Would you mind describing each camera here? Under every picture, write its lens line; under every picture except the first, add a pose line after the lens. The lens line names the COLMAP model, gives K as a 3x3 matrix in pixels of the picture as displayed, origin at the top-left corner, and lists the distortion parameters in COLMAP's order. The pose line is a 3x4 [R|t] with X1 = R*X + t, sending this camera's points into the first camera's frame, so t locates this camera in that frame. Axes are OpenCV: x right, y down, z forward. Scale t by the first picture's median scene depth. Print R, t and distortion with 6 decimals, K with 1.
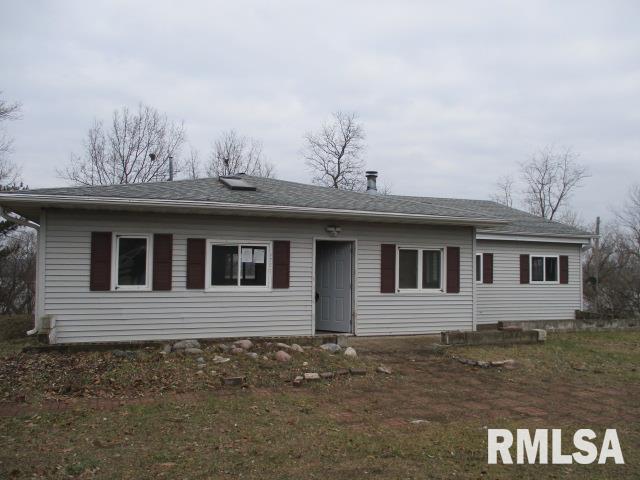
lens RADIAL K [[532.2, 0, 319.0], [0, 532.2, 241.3], [0, 0, 1]] dist [-0.019141, -0.004631]
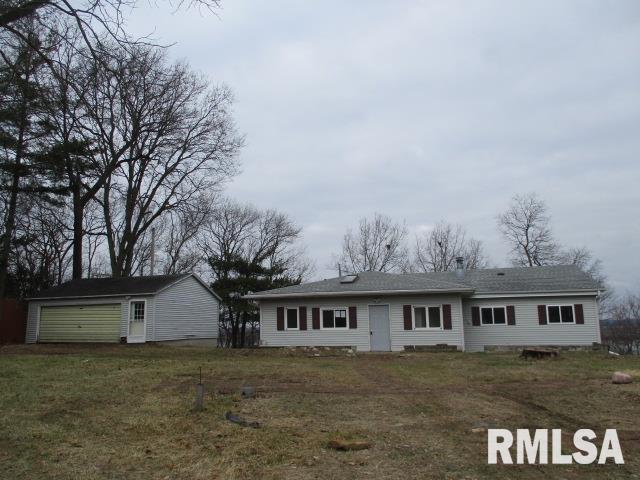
lens RADIAL K [[532.2, 0, 320.8], [0, 532.2, 239.6], [0, 0, 1]] dist [-0.019141, -0.004631]
pose [[0.825797, -0.119565, -0.551147, 1.074274], [0.053924, 0.989530, -0.133872, 0.012029], [0.561383, 0.080831, 0.823599, -0.921327]]
